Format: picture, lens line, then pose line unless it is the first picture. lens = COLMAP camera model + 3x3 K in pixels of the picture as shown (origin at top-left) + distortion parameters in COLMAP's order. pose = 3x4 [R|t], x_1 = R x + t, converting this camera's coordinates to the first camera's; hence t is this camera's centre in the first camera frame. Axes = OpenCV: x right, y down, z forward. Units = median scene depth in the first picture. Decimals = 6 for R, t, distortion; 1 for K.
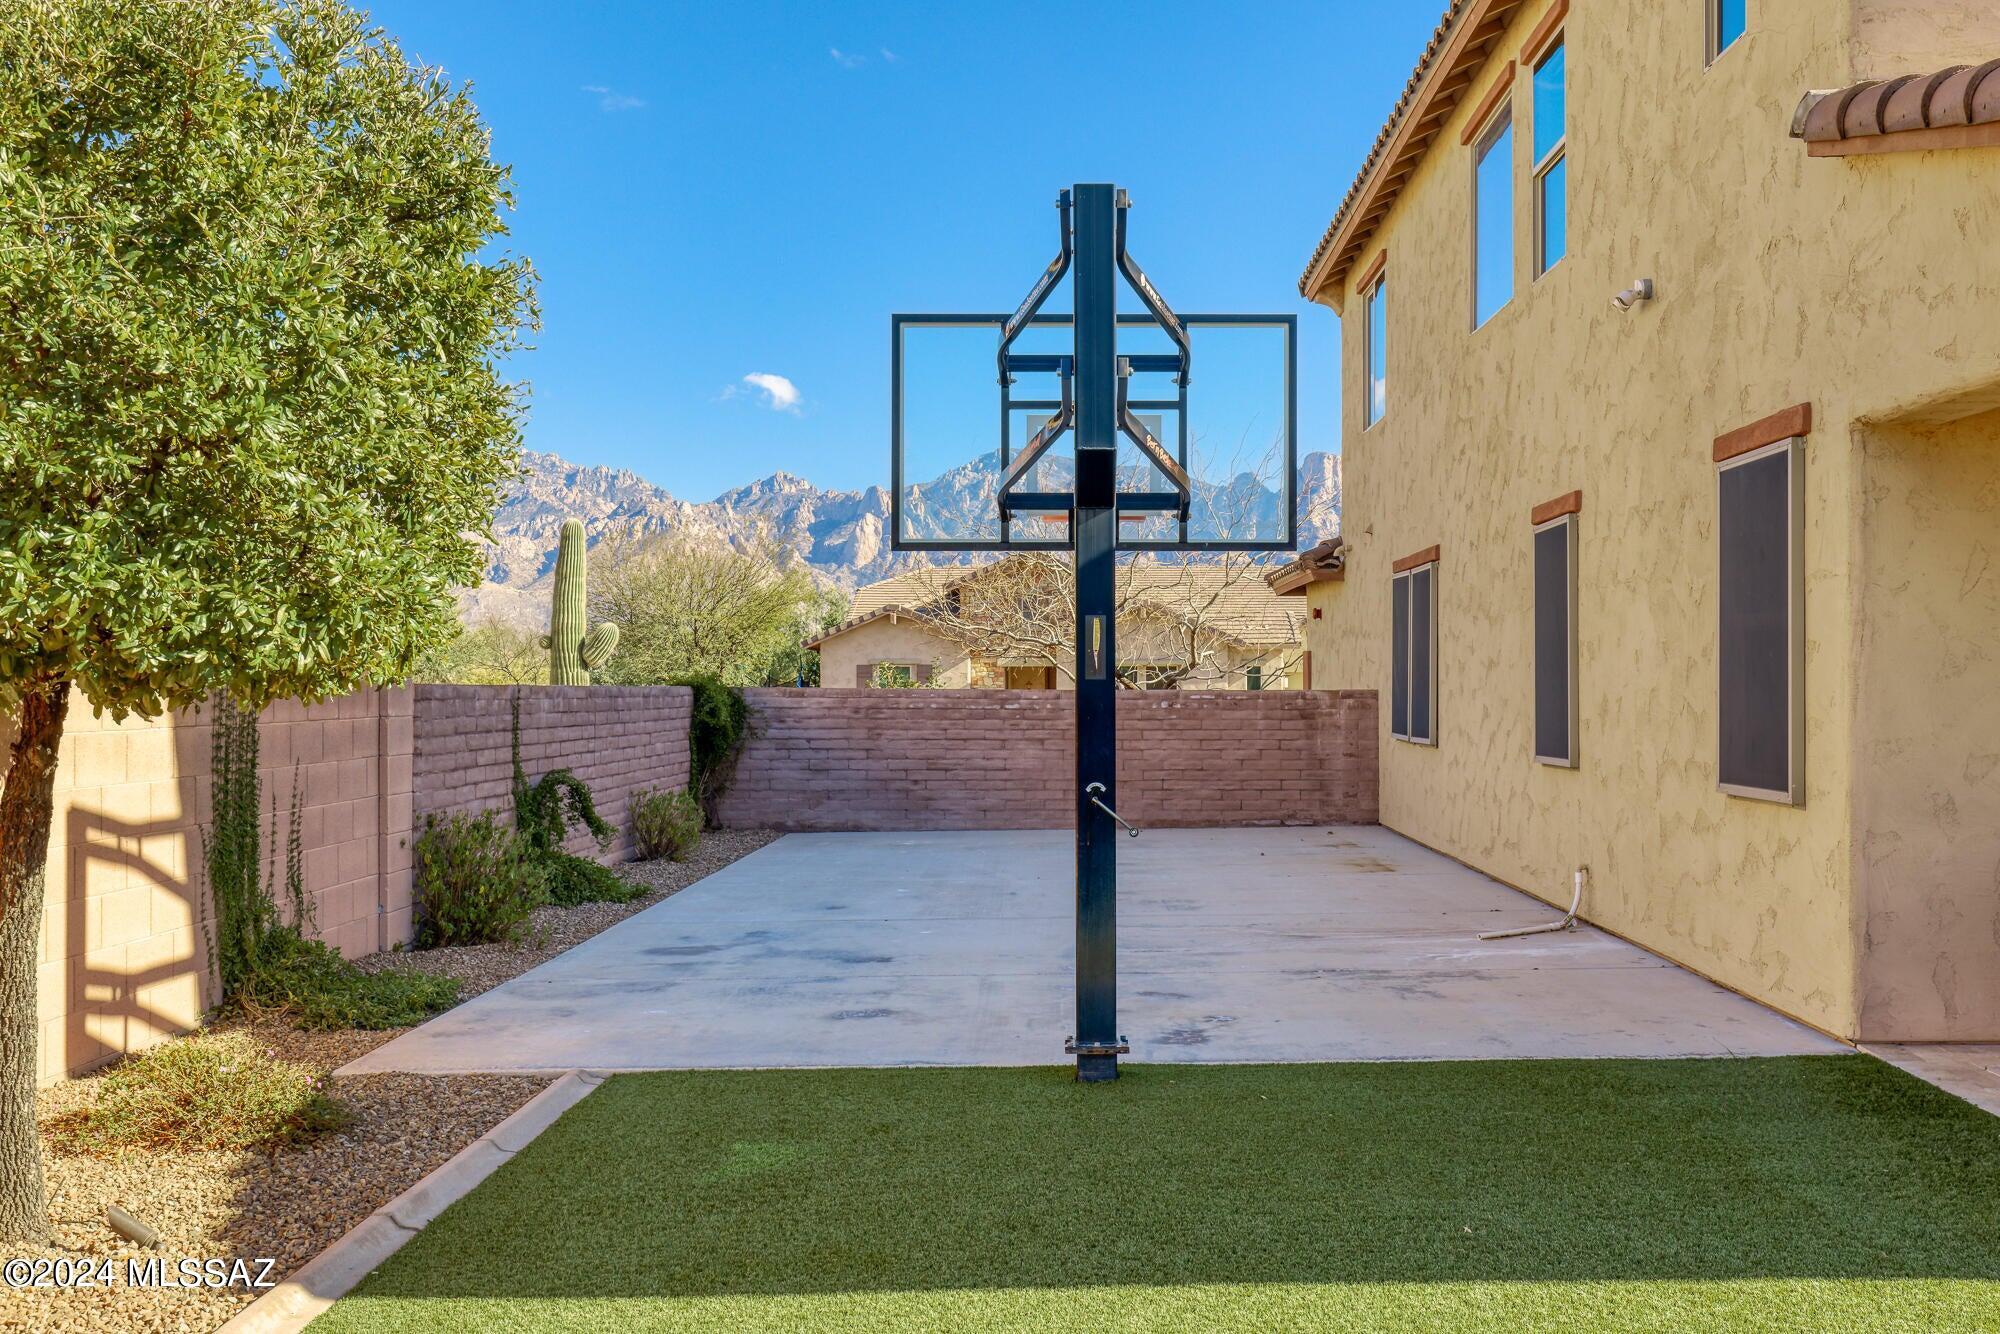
lens RADIAL K [[1968.6, 0, 1000.0], [0, 1968.6, 667.0], [0, 0, 1]] dist [-0.011981, -0.009797]
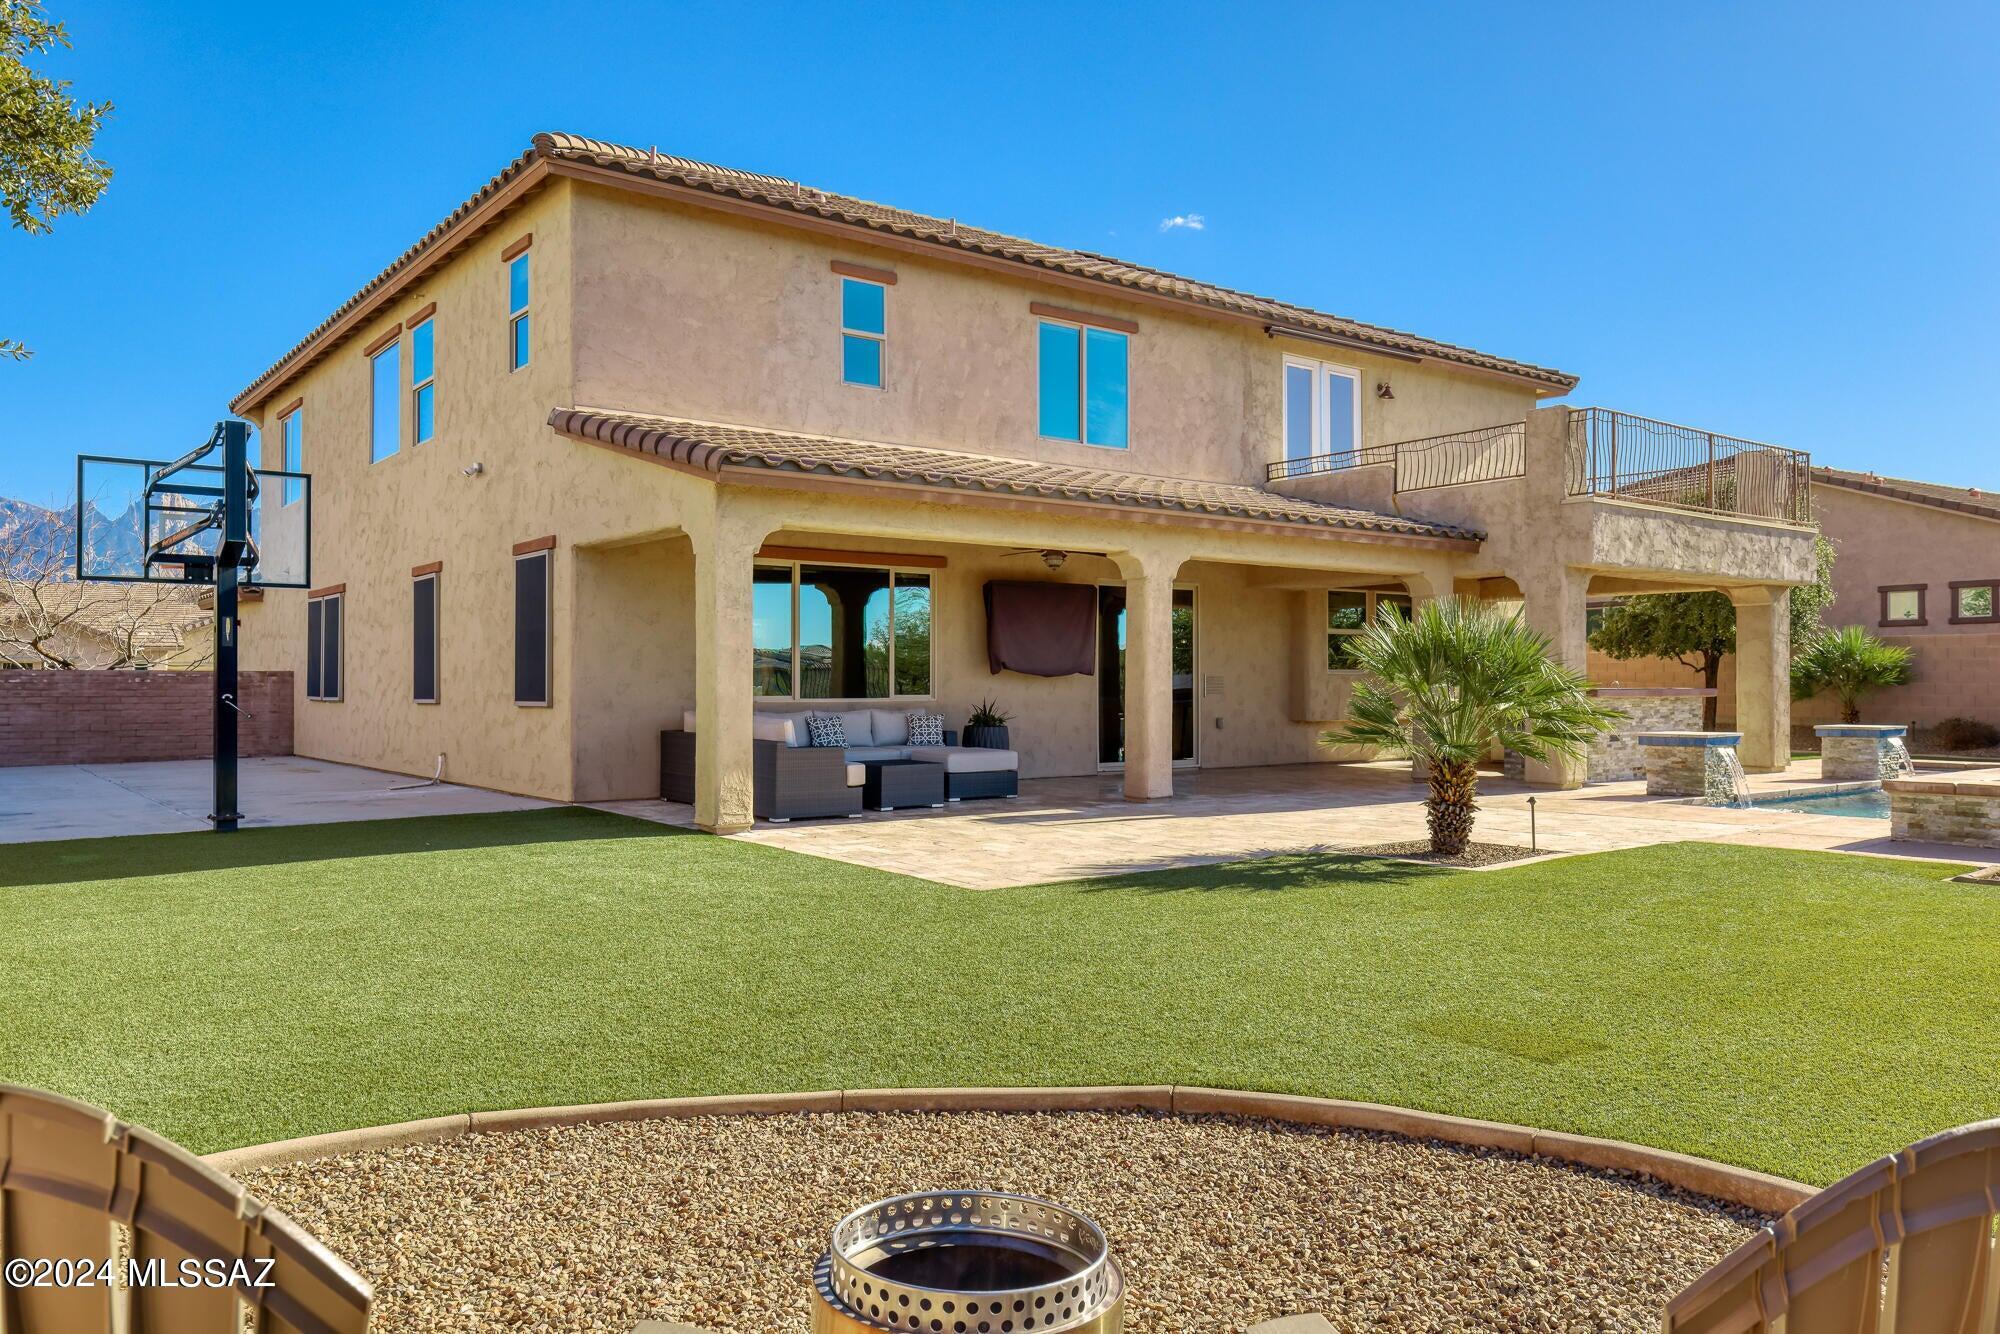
lens RADIAL K [[1396.3, 0, 1000.0], [0, 1396.3, 667.0], [0, 0, 1]] dist [0.030394, 0.000337]
pose [[0.769305, 0.005296, 0.638860, -0.180179], [-0.003766, 0.999986, -0.003755, 0.019673], [-0.638870, 0.000483, 0.769314, -0.456734]]
